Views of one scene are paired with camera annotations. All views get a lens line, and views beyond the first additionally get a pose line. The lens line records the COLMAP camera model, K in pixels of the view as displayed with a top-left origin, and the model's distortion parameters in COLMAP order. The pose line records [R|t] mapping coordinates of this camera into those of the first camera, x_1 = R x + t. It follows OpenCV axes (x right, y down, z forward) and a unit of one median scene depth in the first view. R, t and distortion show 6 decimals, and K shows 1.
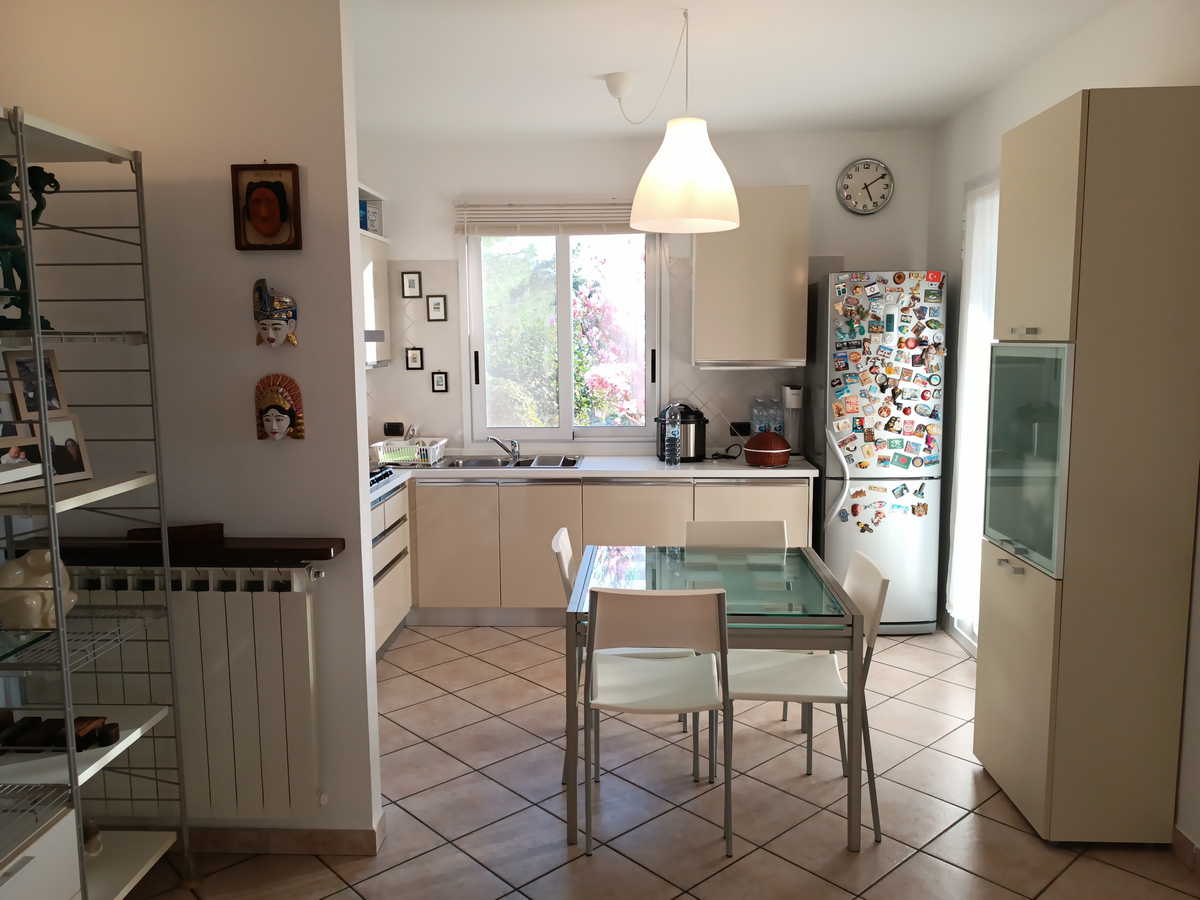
lens RADIAL K [[930.0, 0, 599.9], [0, 930.0, 450.9], [0, 0, 1]] dist [0.010703, -0.021689]
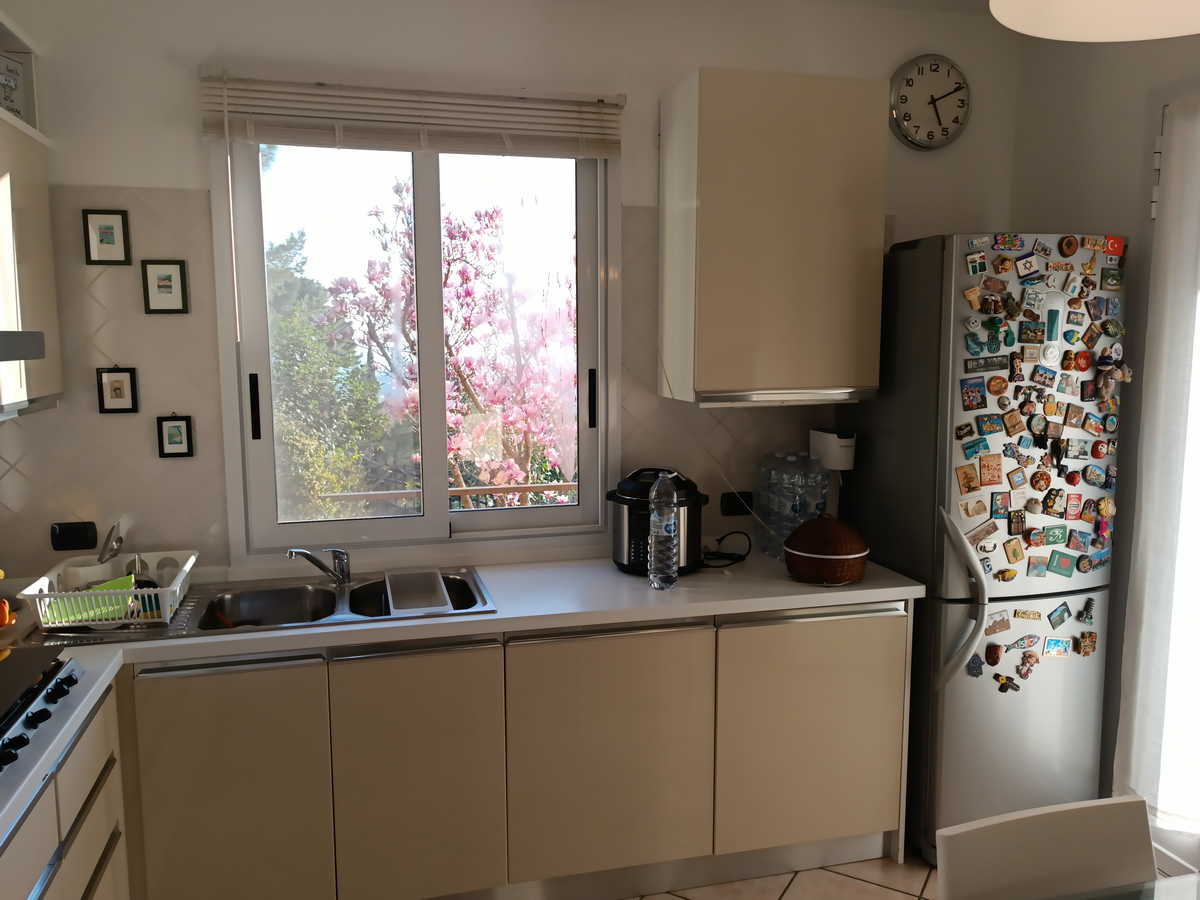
lens RADIAL K [[930.0, 0, 602.1], [0, 930.0, 448.4], [0, 0, 1]] dist [0.010703, -0.021689]
pose [[0.955054, -0.029341, 0.294975, -0.115495], [0.031252, 0.999510, -0.001765, -0.067825], [-0.294779, 0.010904, 0.955503, 0.523091]]
